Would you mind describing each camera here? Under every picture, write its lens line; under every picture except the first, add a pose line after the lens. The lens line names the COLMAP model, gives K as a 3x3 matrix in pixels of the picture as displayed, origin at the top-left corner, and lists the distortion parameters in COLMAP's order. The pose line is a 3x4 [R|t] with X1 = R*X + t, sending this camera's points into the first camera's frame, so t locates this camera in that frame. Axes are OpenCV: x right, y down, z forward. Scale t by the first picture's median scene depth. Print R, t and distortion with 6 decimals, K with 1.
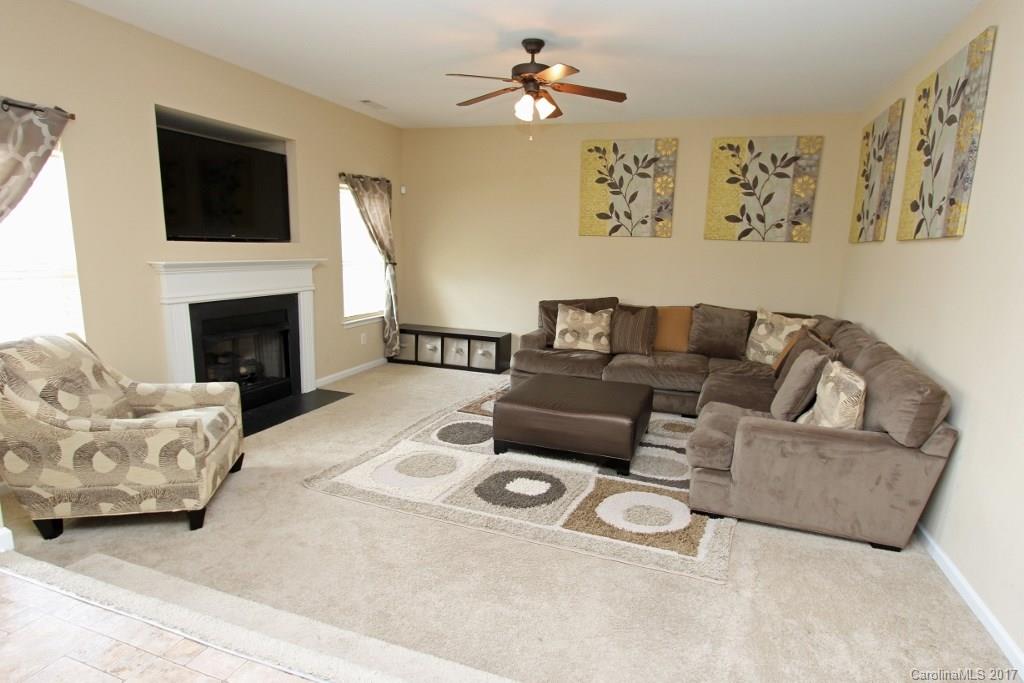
lens RADIAL K [[528.1, 0, 508.8], [0, 528.1, 341.7], [0, 0, 1]] dist [-0.017552, 0.003611]
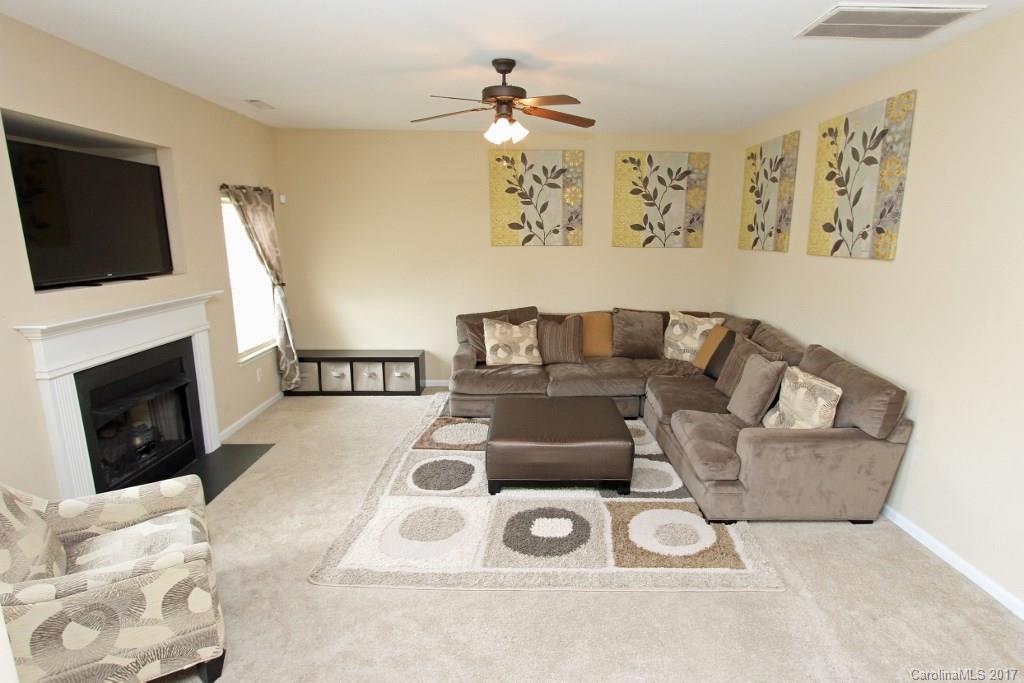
lens RADIAL K [[528.1, 0, 511.9], [0, 528.1, 343.9], [0, 0, 1]] dist [-0.017552, 0.003611]
pose [[0.941508, -0.098923, 0.322146, -0.283878], [0.089268, 0.995007, 0.044646, -0.103199], [-0.324954, -0.013277, 0.945637, 0.092942]]
